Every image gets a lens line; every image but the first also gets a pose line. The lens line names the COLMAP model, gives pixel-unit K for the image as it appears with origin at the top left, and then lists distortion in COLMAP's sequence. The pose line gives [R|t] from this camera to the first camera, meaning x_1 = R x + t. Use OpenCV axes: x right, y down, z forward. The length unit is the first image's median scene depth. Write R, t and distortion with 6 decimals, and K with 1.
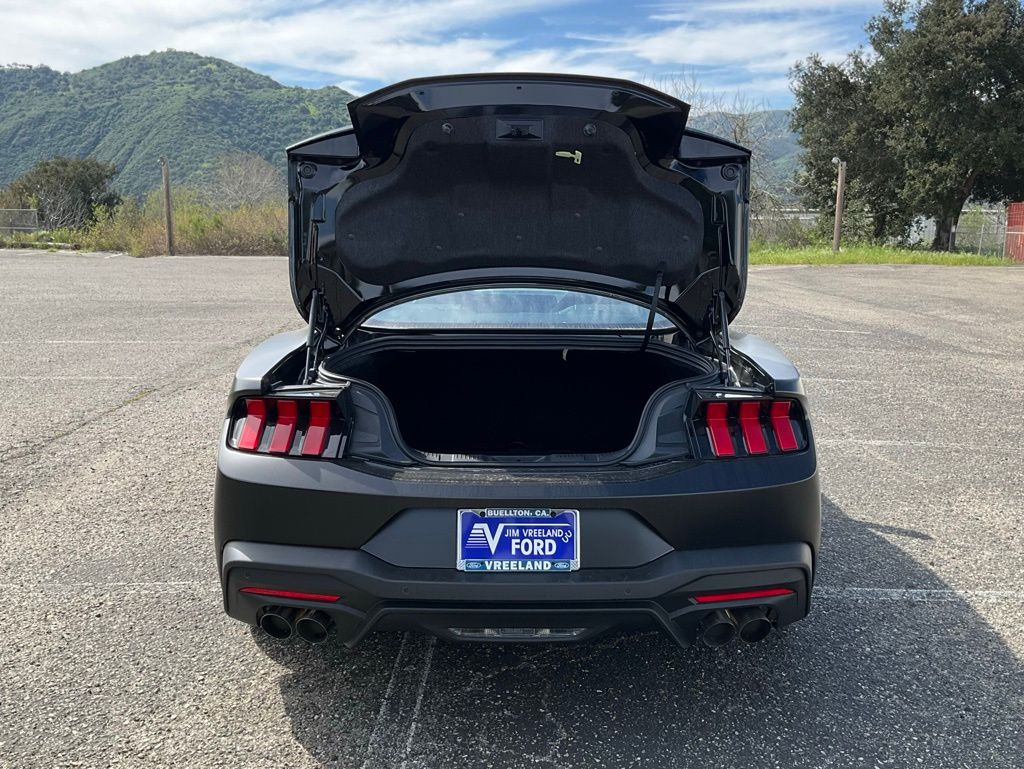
lens RADIAL K [[1383.4, 0, 512.0], [0, 1383.4, 384.5], [0, 0, 1]] dist [0.189445, -0.607201]
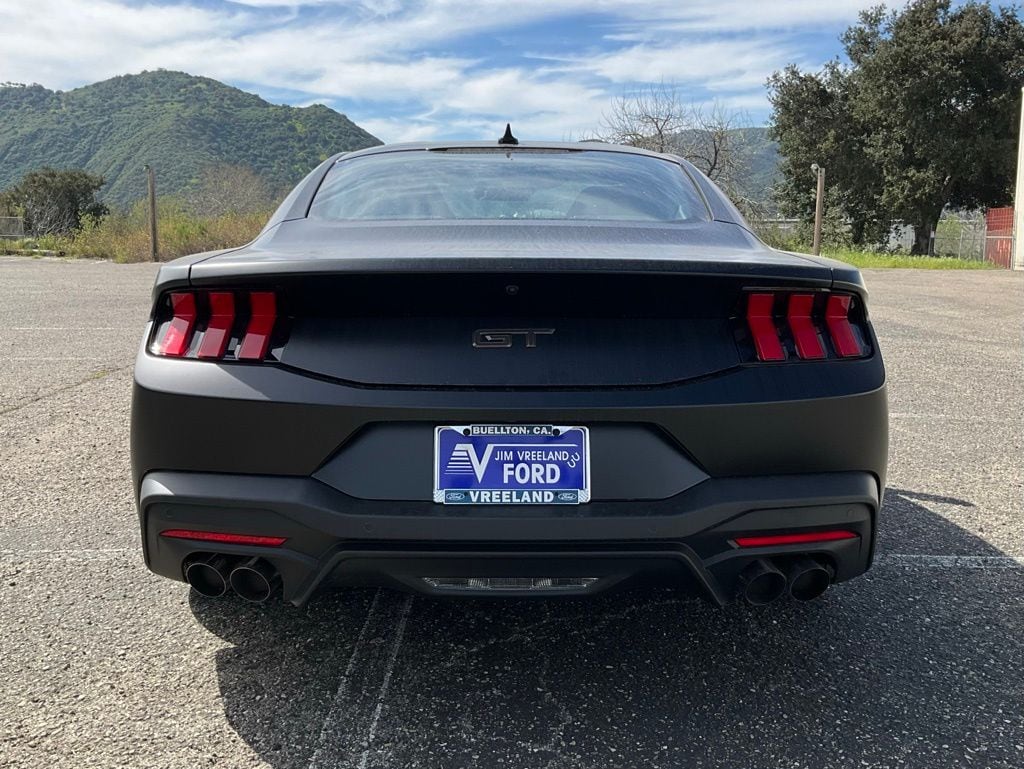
lens RADIAL K [[1327.4, 0, 499.5], [0, 1327.4, 332.6], [0, 0, 1]] dist [0.167039, -0.521493]
pose [[0.999988, 0.000220, 0.004978, -0.005707], [0.000062, 0.998404, -0.056467, 0.072296], [-0.004982, 0.056466, 0.998392, 0.218941]]
